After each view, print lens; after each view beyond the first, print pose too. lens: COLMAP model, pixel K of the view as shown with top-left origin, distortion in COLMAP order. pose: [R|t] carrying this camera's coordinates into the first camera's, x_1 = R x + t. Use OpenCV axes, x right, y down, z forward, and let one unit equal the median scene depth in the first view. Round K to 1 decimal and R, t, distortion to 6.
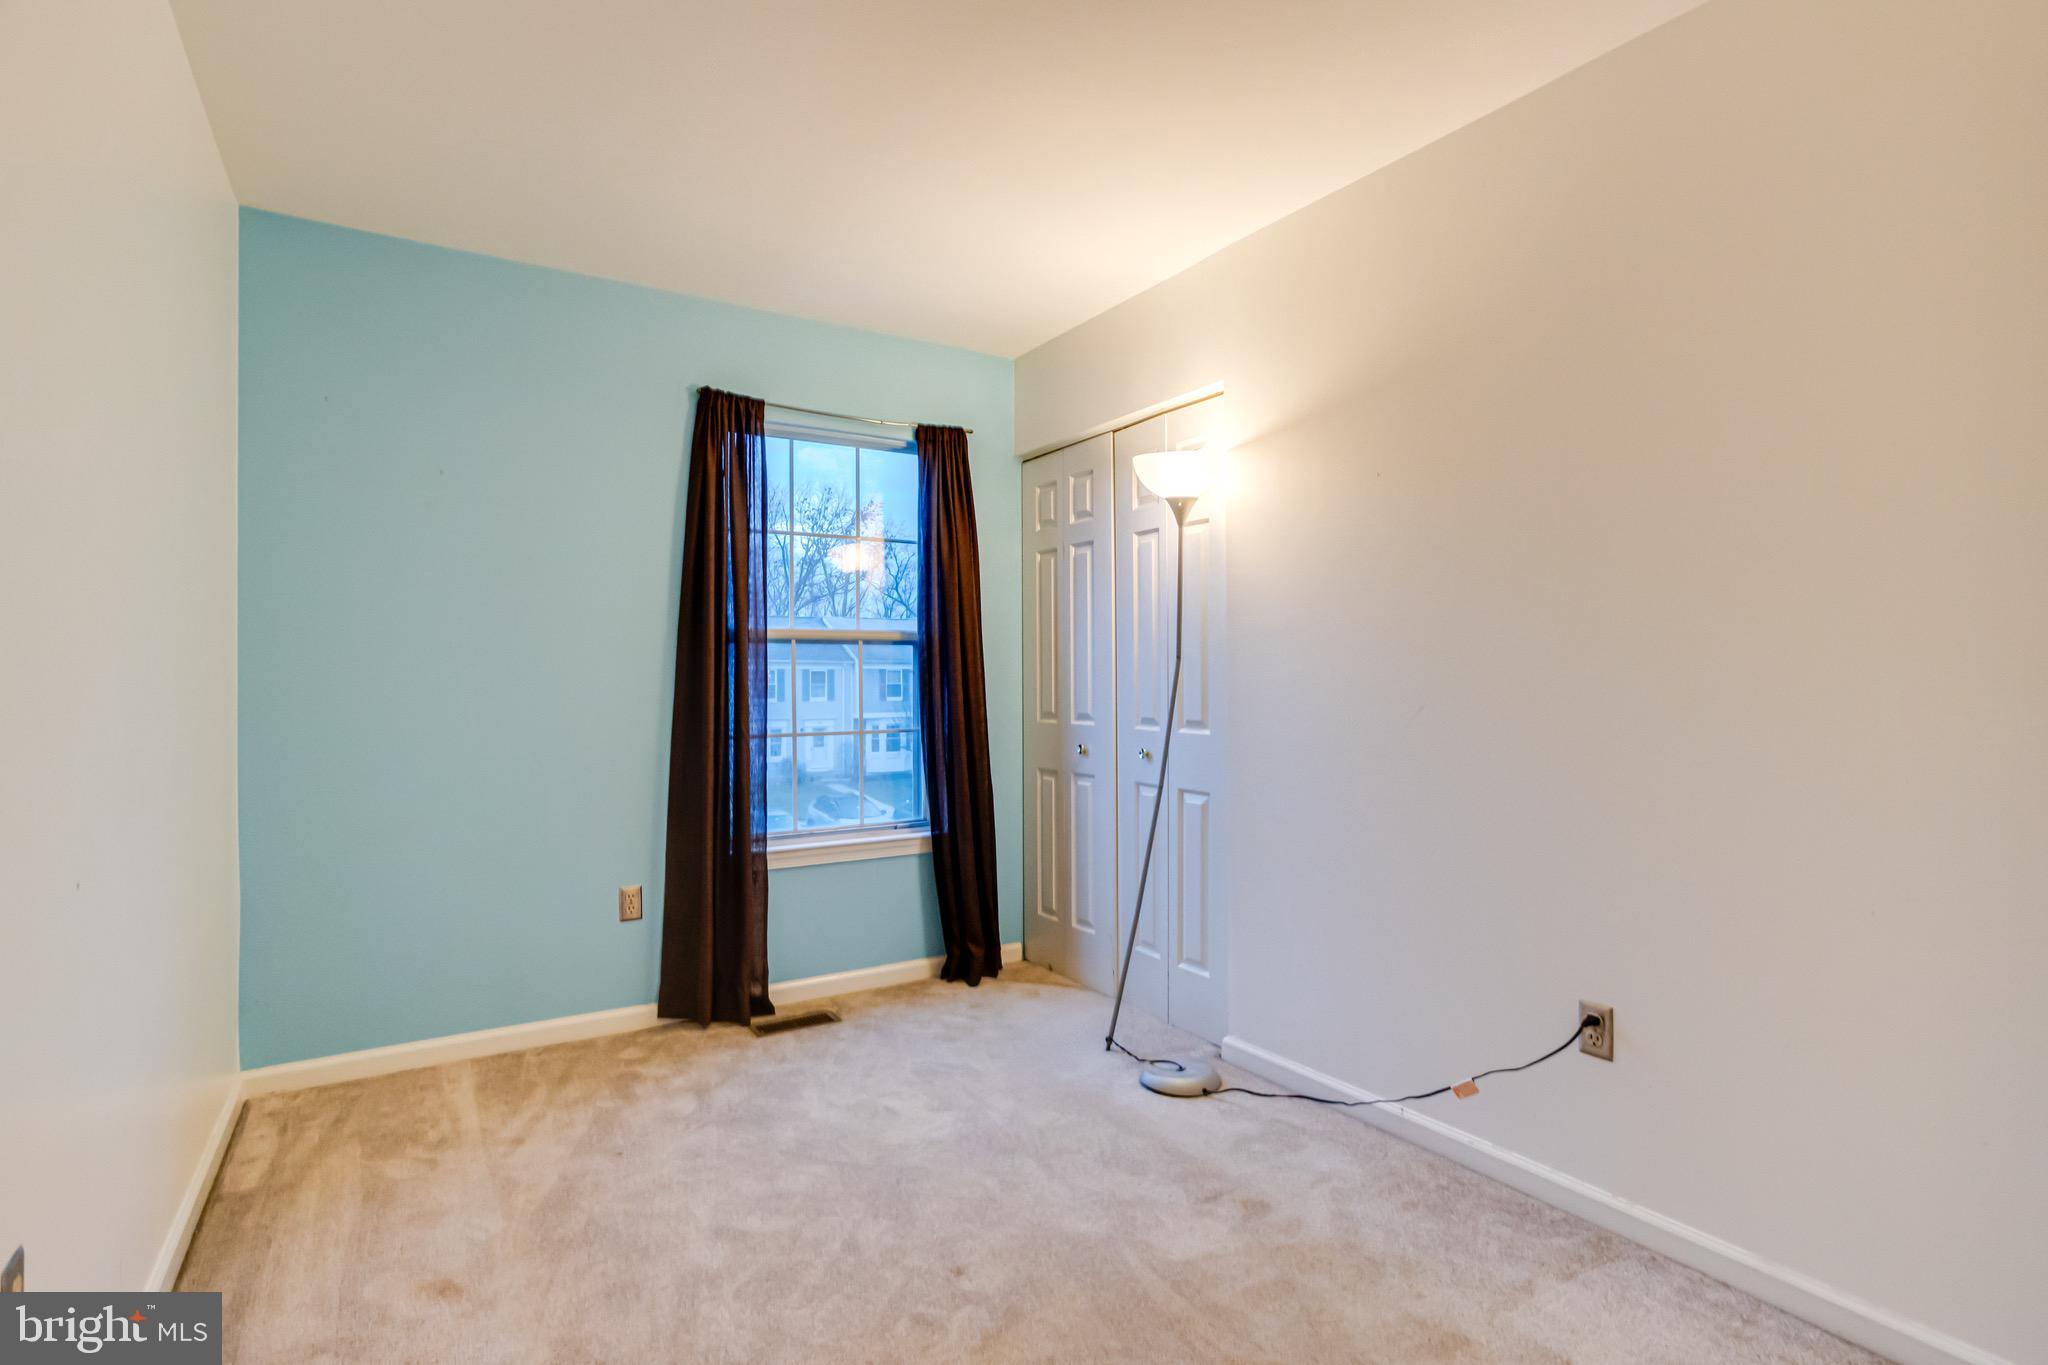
lens RADIAL K [[995.1, 0, 1025.2], [0, 995.1, 684.3], [0, 0, 1]] dist [-0.044389, 0.025183]
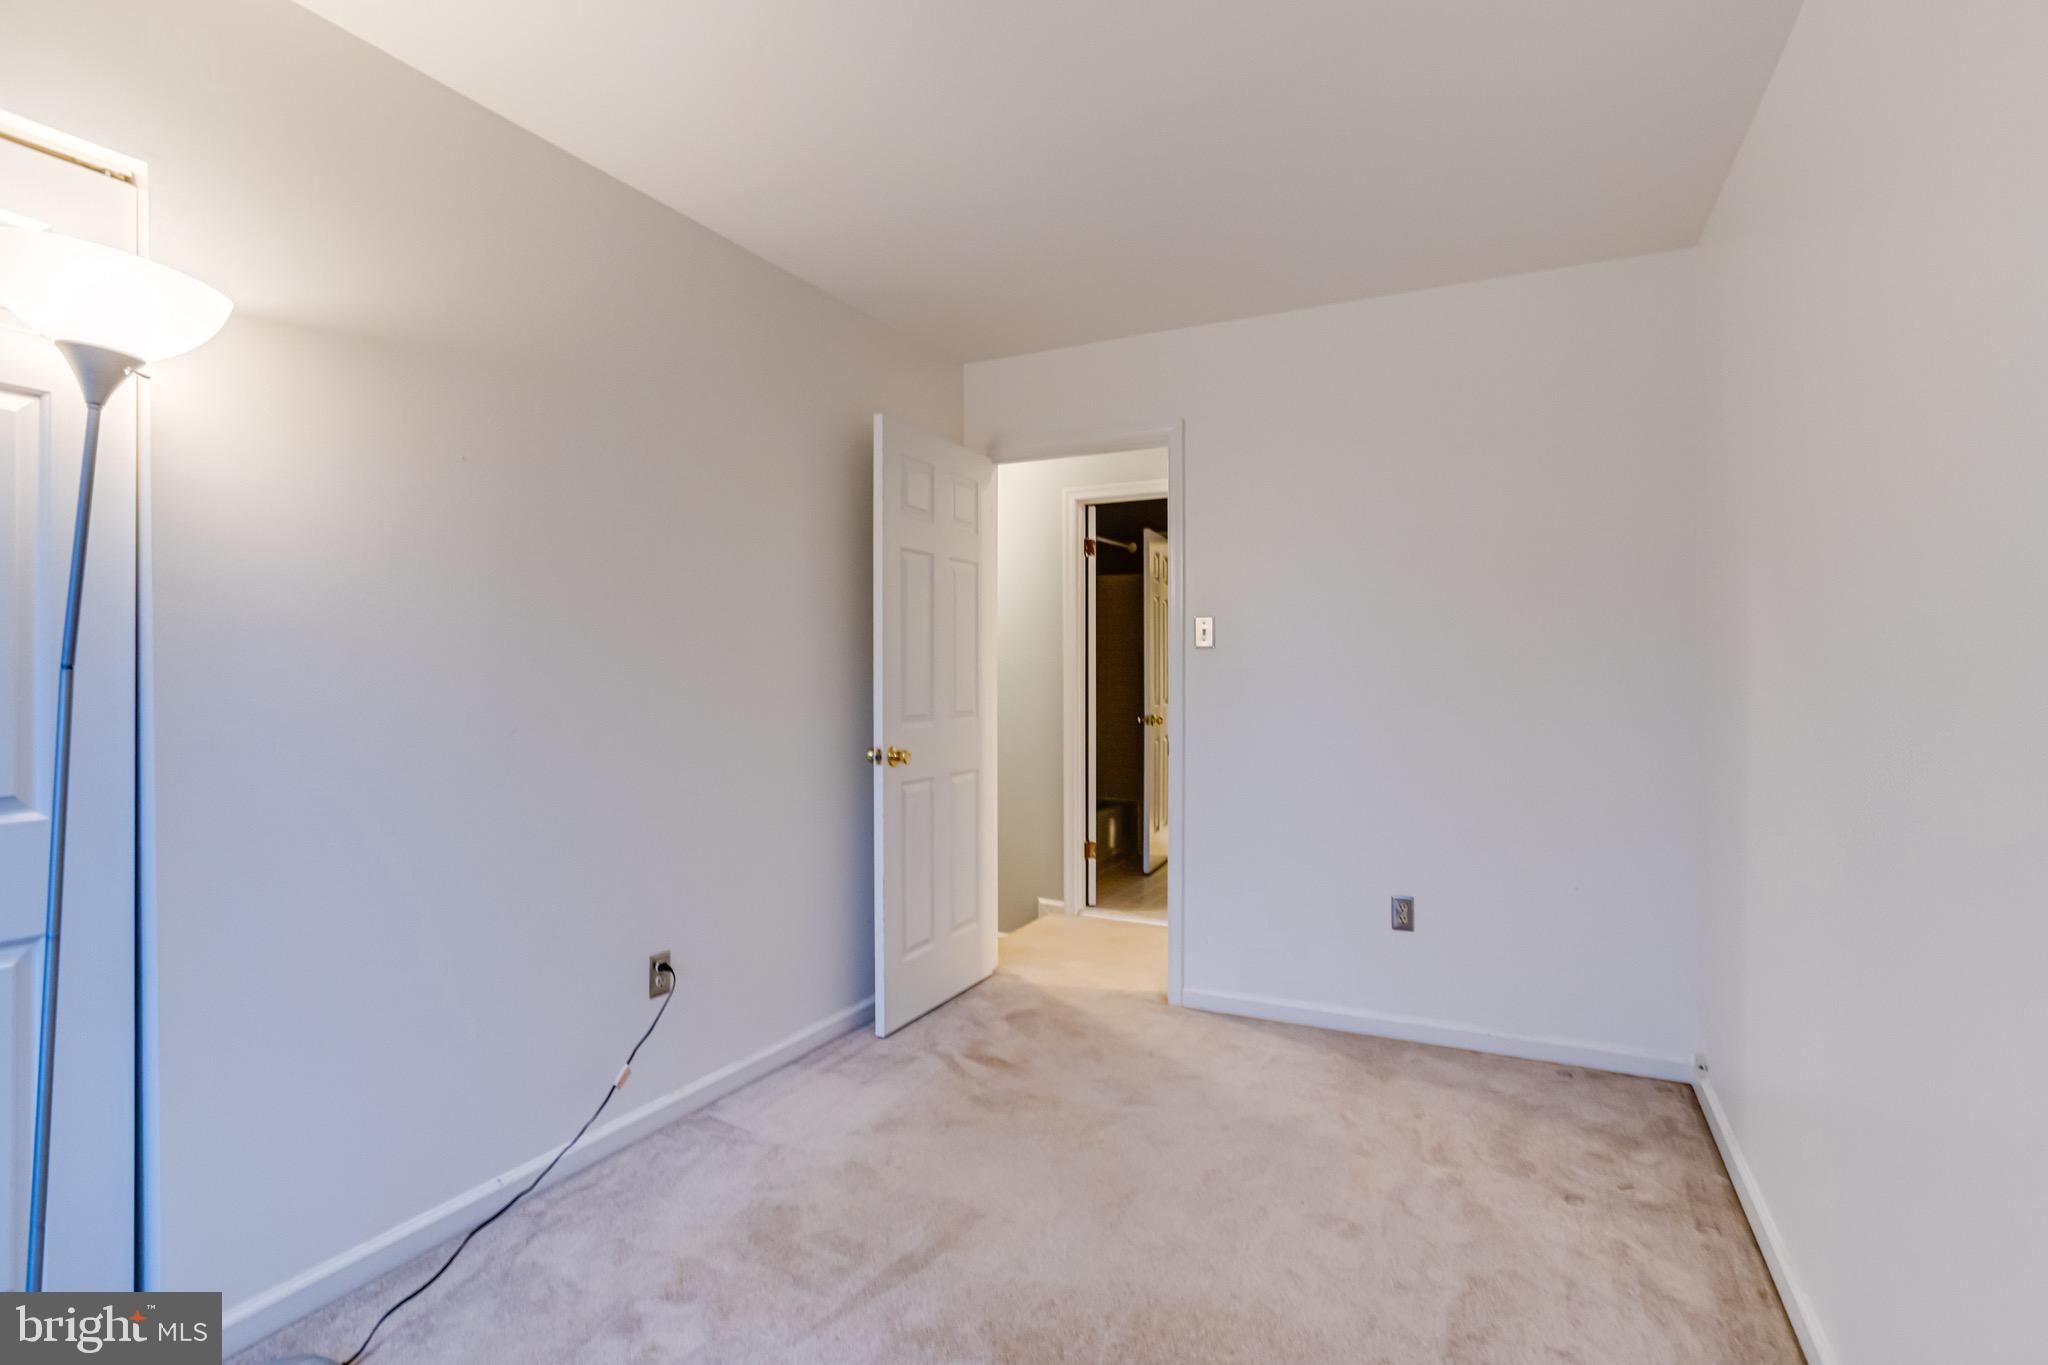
lens RADIAL K [[995.1, 0, 1025.2], [0, 995.1, 684.3], [0, 0, 1]] dist [-0.044389, 0.025183]
pose [[-0.511273, -0.000646, 0.859418, -0.645871], [0.006869, 0.999965, 0.004838, -0.021391], [-0.859391, 0.008377, -0.511250, 1.056273]]
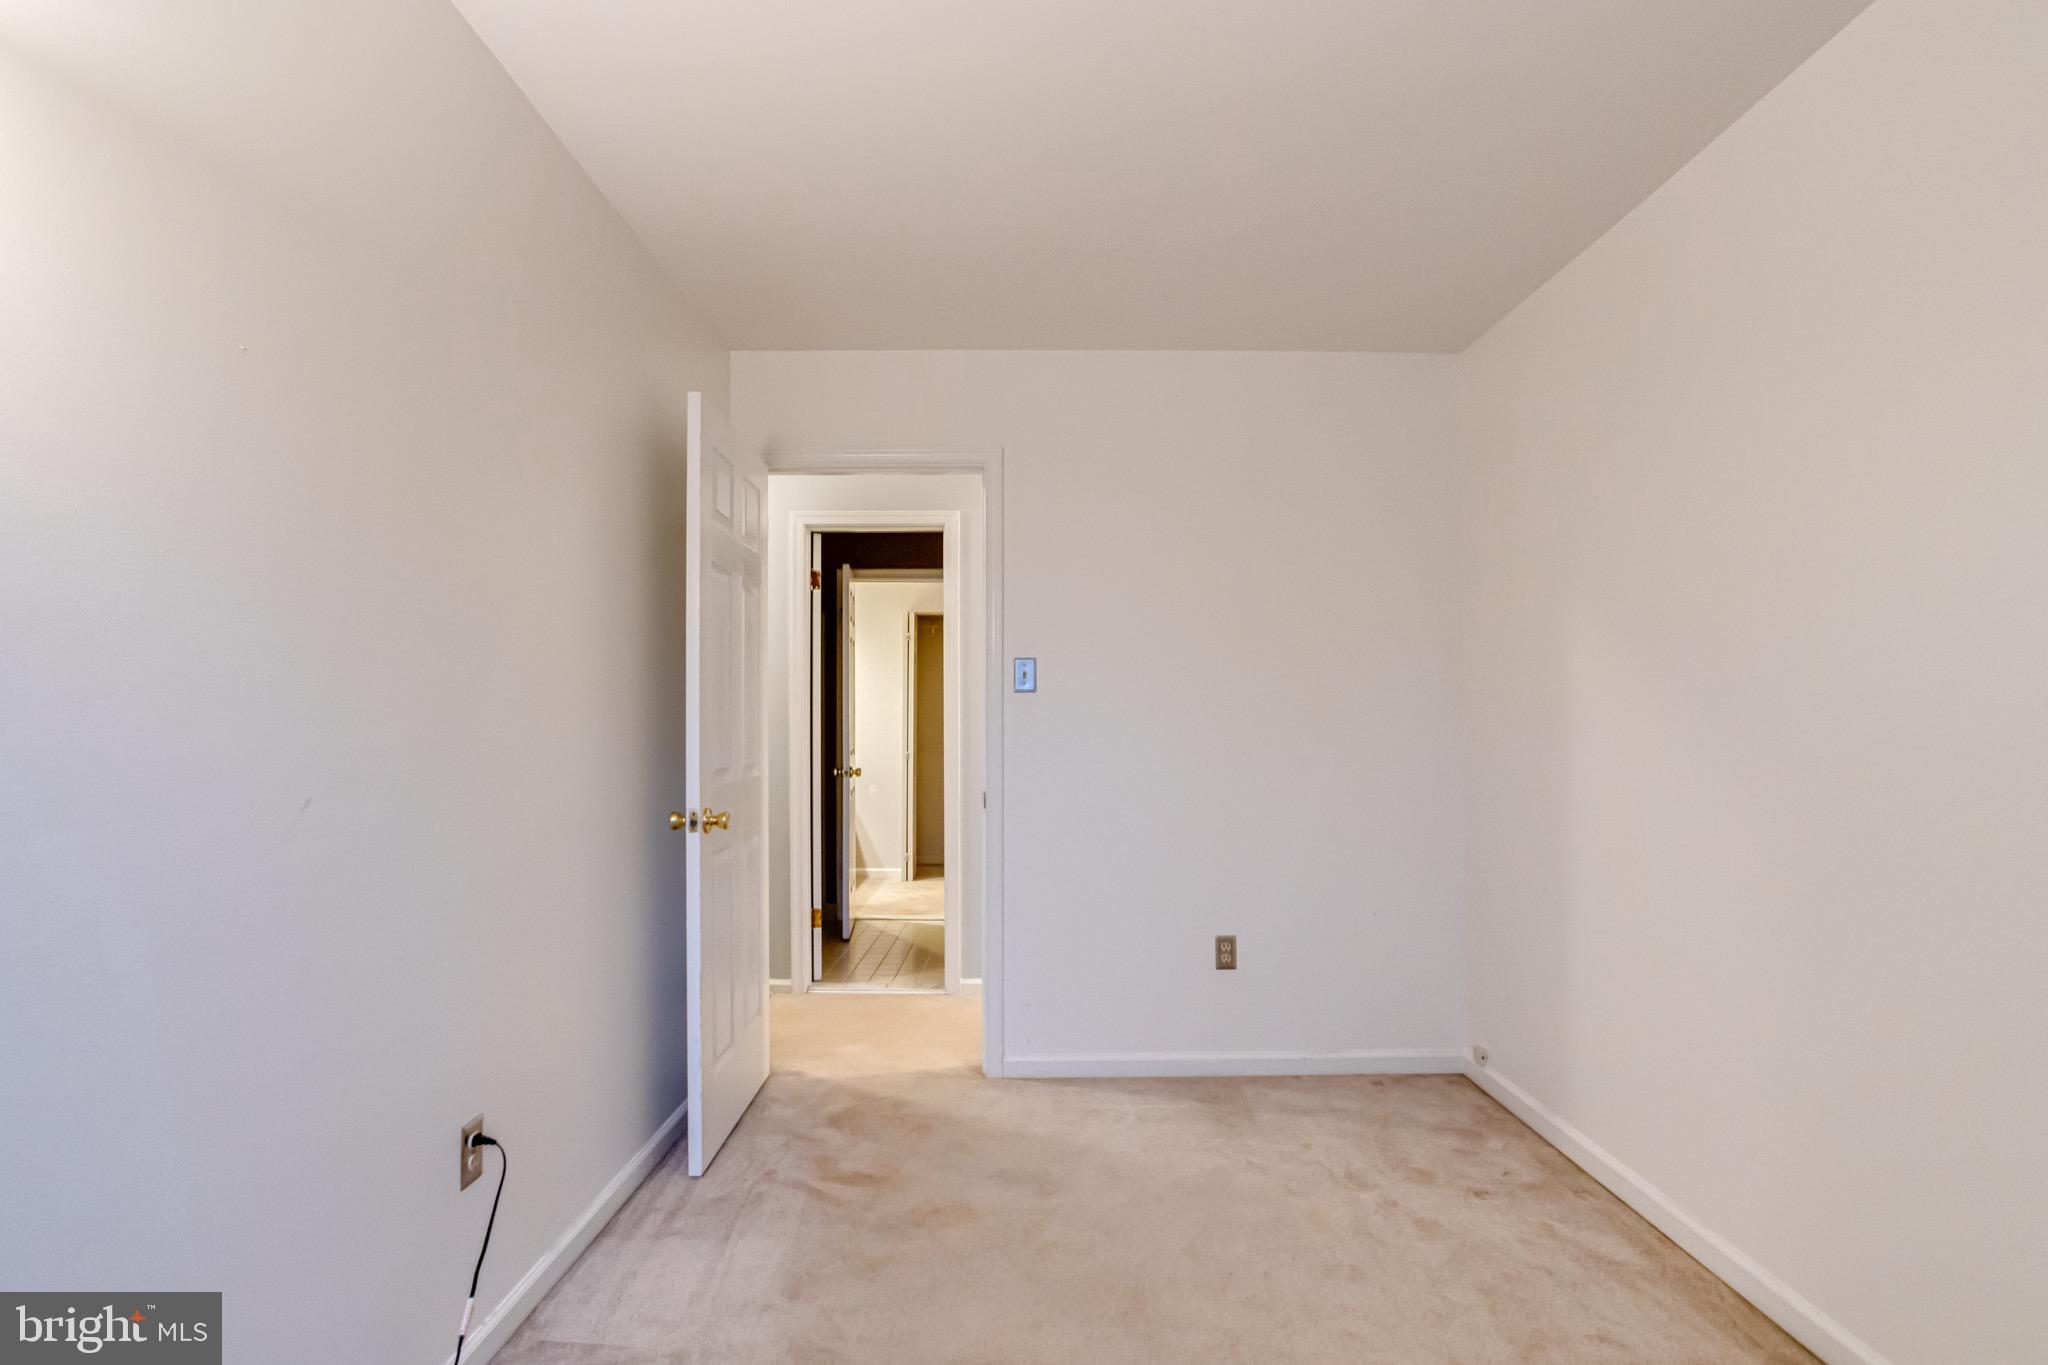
lens RADIAL K [[1009.9, 0, 1021.6], [0, 1009.9, 721.3], [0, 0, 1]] dist [-0.051468, 0.034631]
pose [[-0.851937, 0.011485, 0.523518, -0.254892], [0.009351, 0.999934, -0.006720, -0.015929], [-0.523561, -0.000830, -0.851988, 1.273095]]
